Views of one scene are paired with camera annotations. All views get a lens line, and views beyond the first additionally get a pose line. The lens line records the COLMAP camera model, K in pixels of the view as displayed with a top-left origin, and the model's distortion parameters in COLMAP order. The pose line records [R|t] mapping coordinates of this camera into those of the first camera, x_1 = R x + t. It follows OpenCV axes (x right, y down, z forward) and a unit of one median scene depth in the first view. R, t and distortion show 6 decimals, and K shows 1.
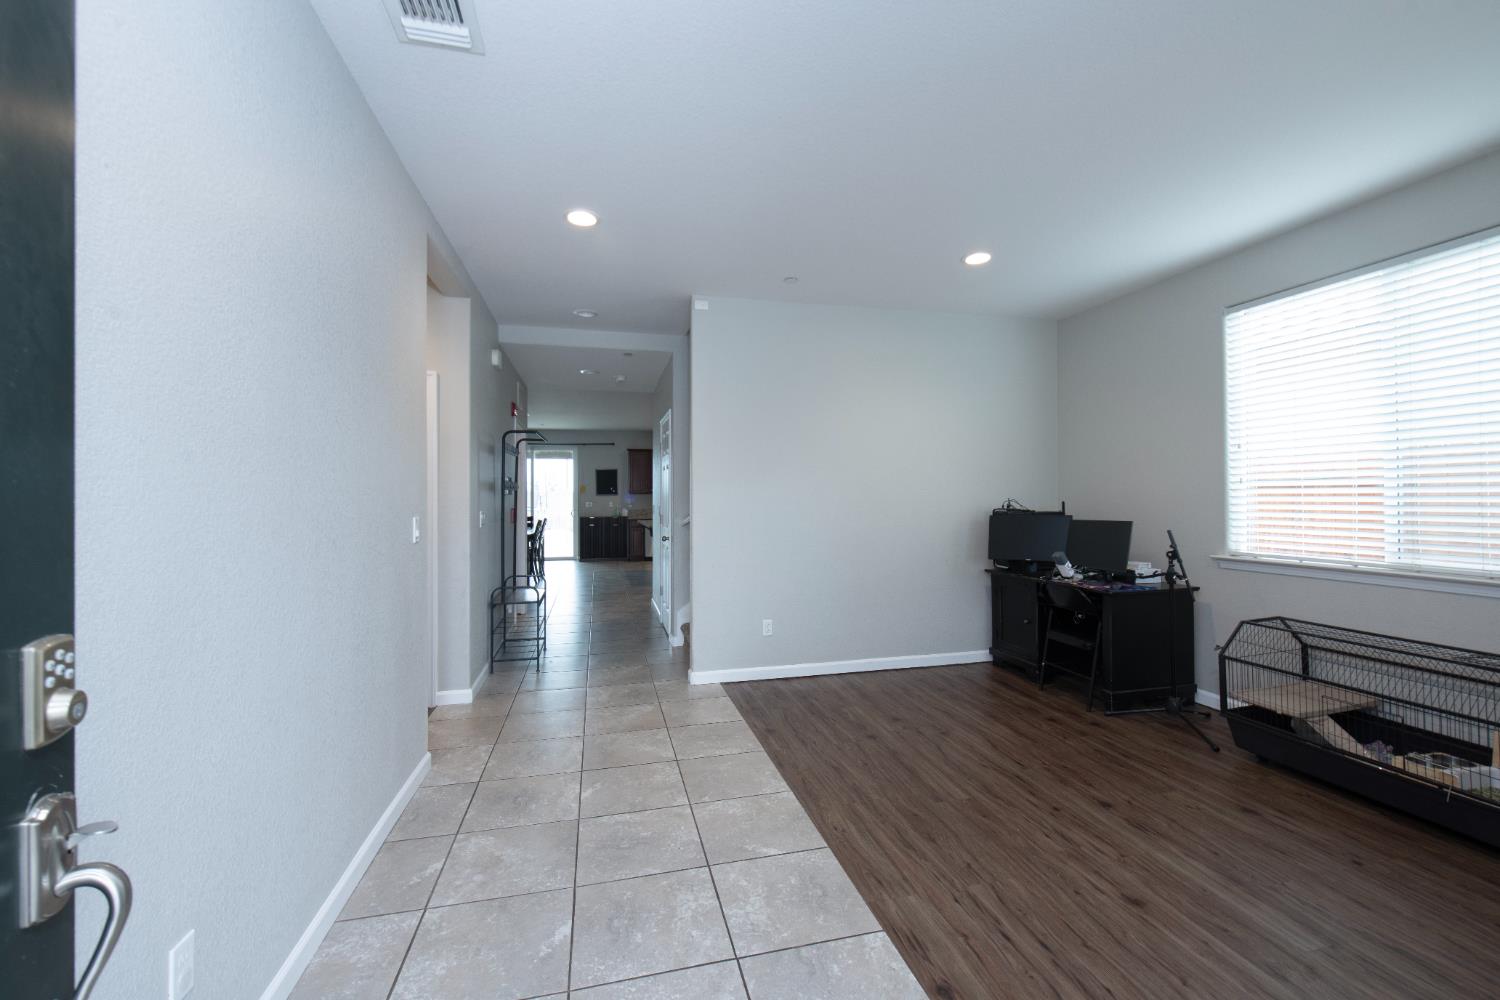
lens RADIAL K [[624.9, 0, 765.8], [0, 624.9, 501.9], [0, 0, 1]] dist [-0.017622, -0.000524]
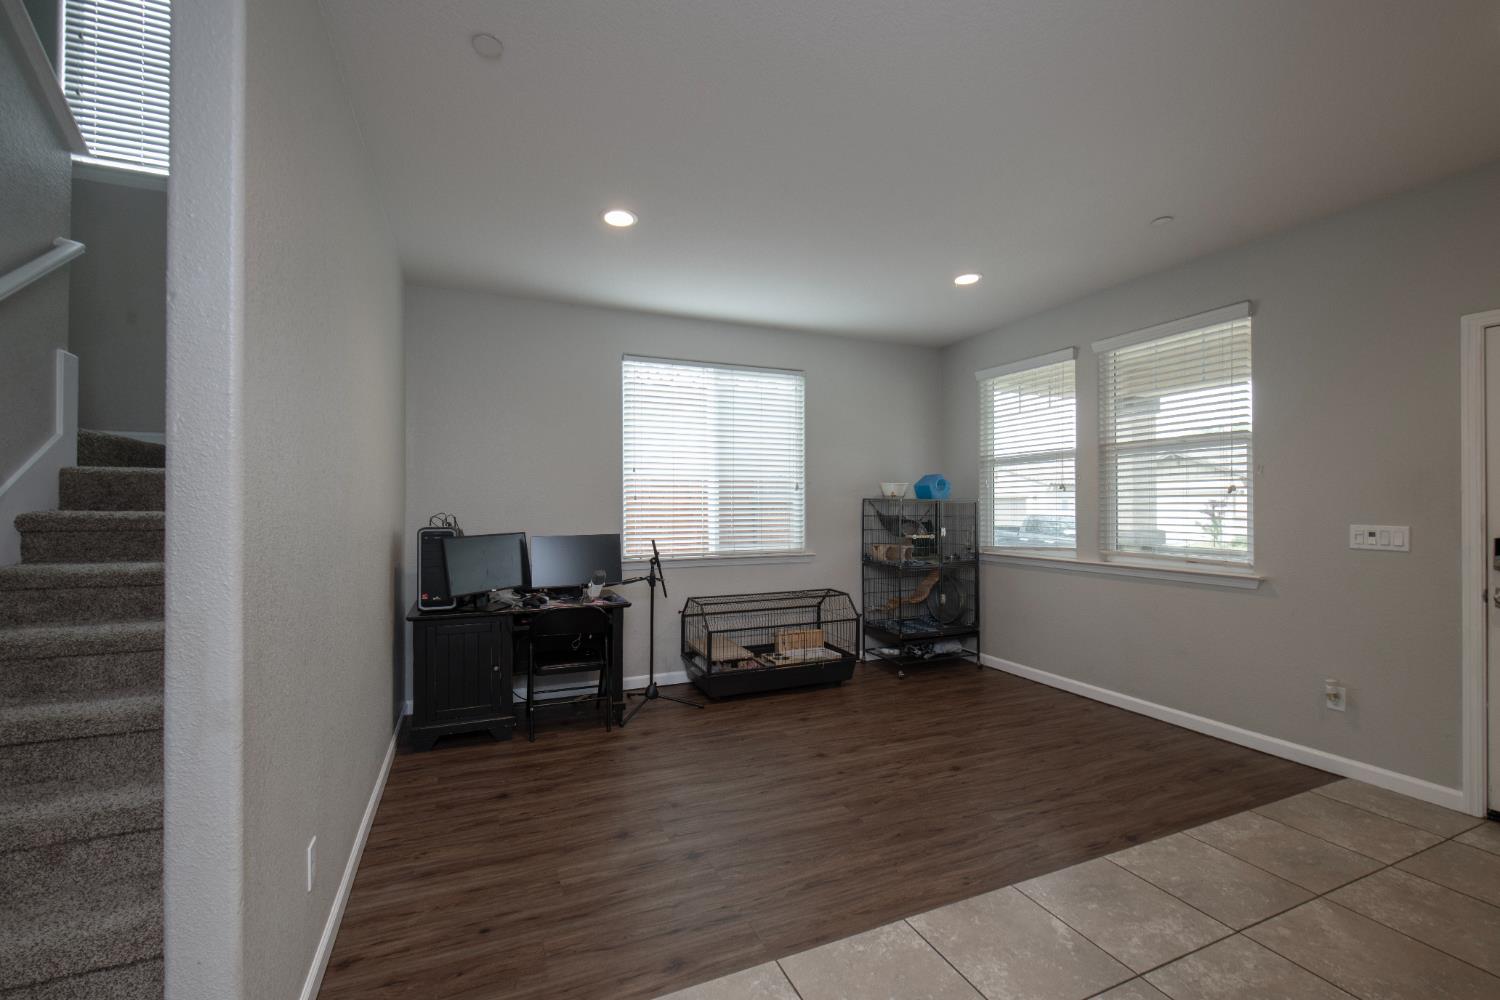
lens RADIAL K [[610.2, 0, 732.3], [0, 610.2, 505.0], [0, 0, 1]] dist [-0.012597, -0.000207]
pose [[-0.126723, 0.009028, 0.991897, -0.493053], [0.014969, 0.999862, -0.007188, -0.008408], [-0.991825, 0.013937, -0.126840, 1.000845]]
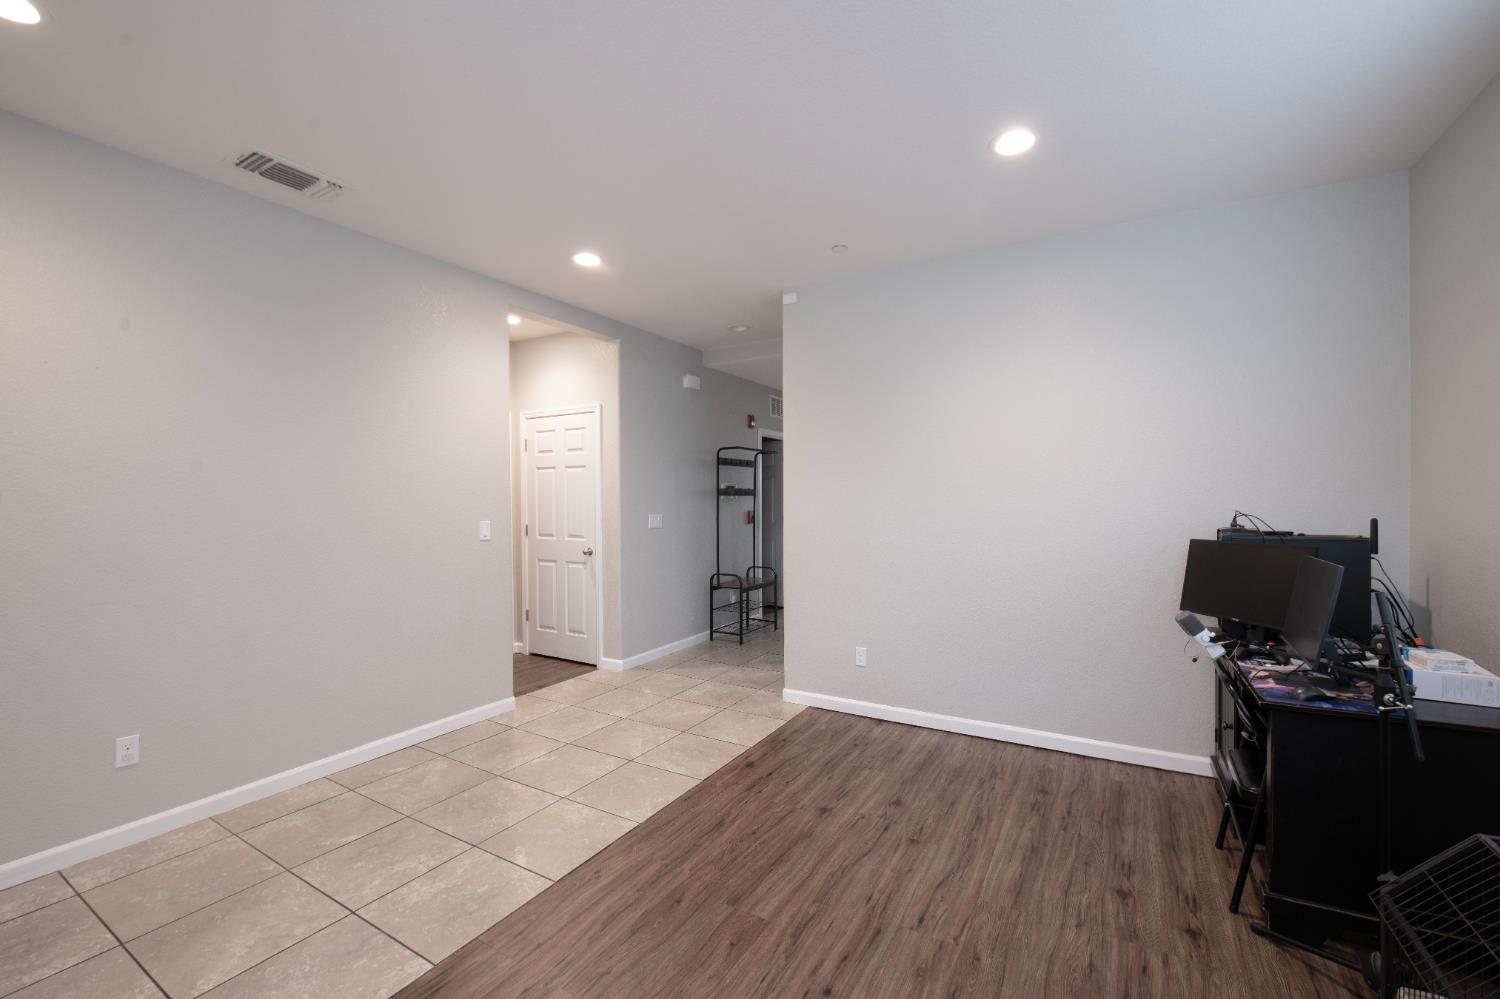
lens RADIAL K [[625.5, 0, 760.1], [0, 625.5, 510.6], [0, 0, 1]] dist [-0.029501, -0.000199]
pose [[0.708236, 0.016624, -0.705780, 0.641876], [-0.005435, 0.999821, 0.018096, -0.018479], [0.705955, -0.008980, 0.708199, 0.369435]]
